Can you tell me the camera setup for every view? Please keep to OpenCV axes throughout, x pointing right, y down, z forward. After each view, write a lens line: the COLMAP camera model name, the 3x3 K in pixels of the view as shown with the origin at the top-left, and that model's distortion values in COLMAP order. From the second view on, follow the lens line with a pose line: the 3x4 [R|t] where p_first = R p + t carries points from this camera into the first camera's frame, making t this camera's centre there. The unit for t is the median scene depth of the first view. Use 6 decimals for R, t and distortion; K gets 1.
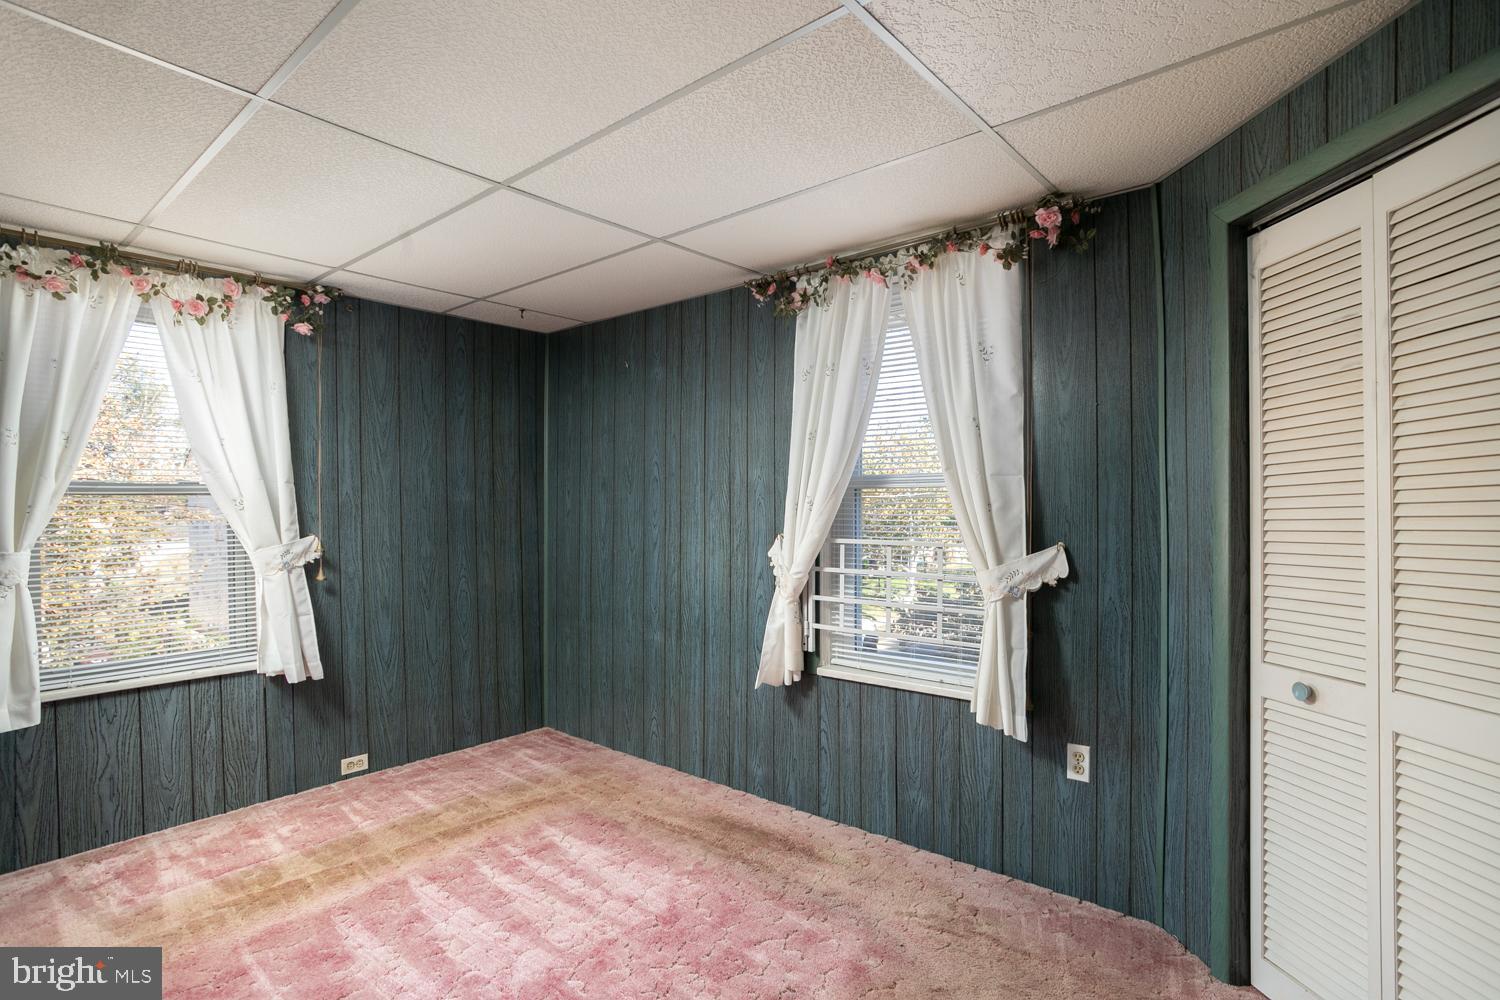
lens RADIAL K [[746.1, 0, 751.6], [0, 746.1, 516.5], [0, 0, 1]] dist [-0.002275, 0.000284]
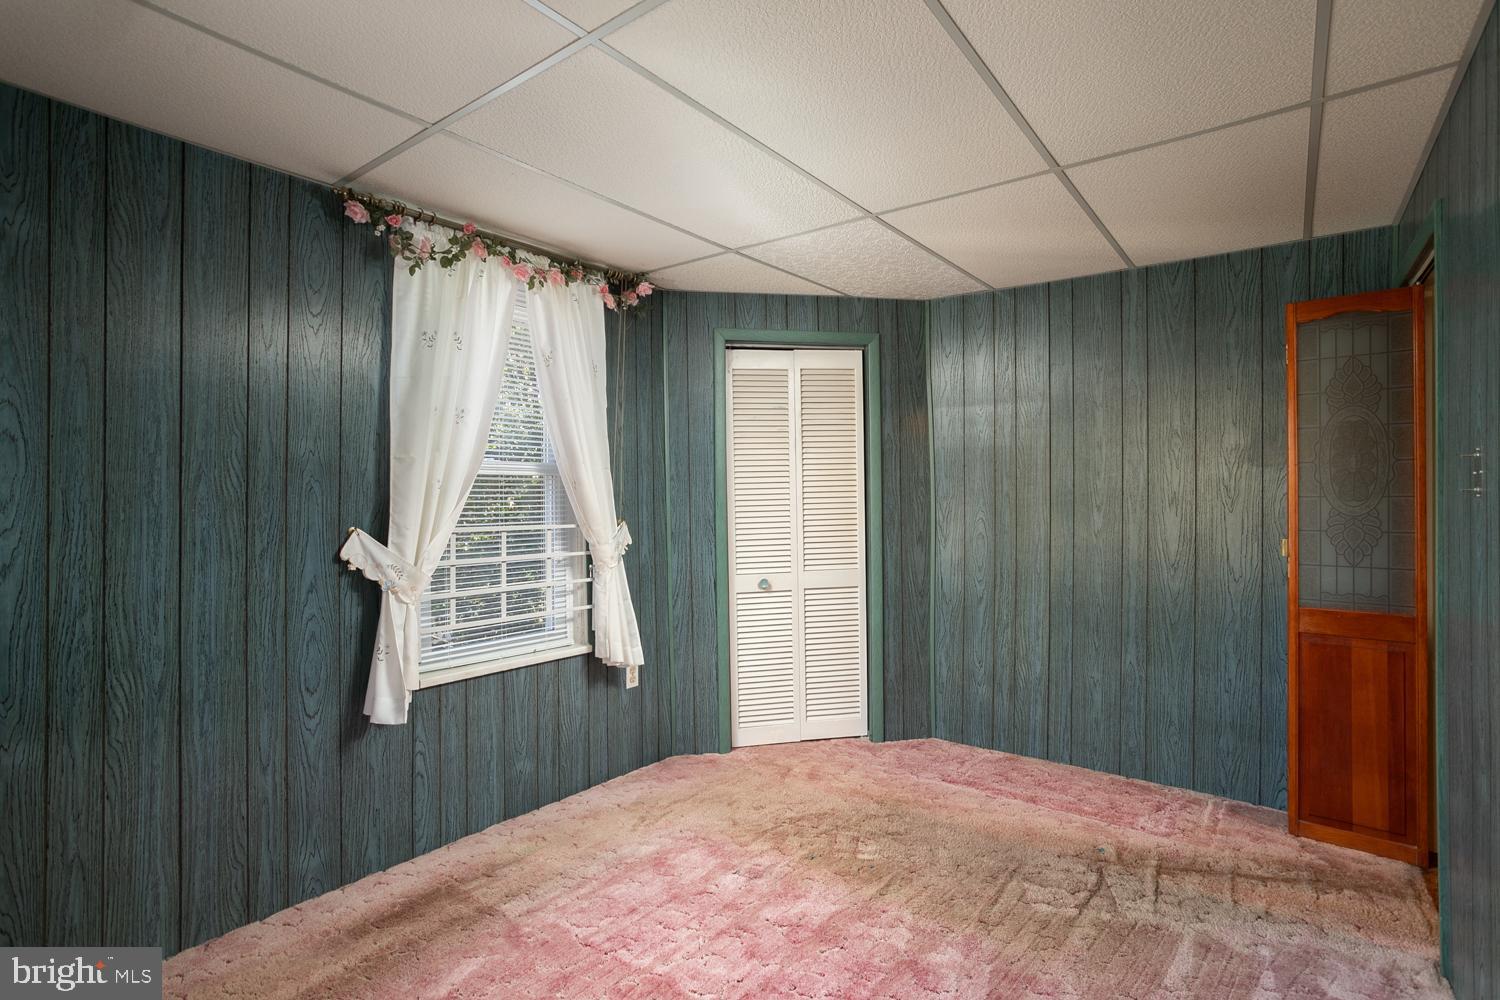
lens RADIAL K [[742.2, 0, 750.0], [0, 742.2, 494.1], [0, 0, 1]] dist [-0.000113, 0.001176]
pose [[-0.026695, 0.004306, 0.999634, -0.856851], [0.014988, 0.999880, -0.003907, -0.002818], [-0.999531, 0.014879, -0.026756, 0.710020]]
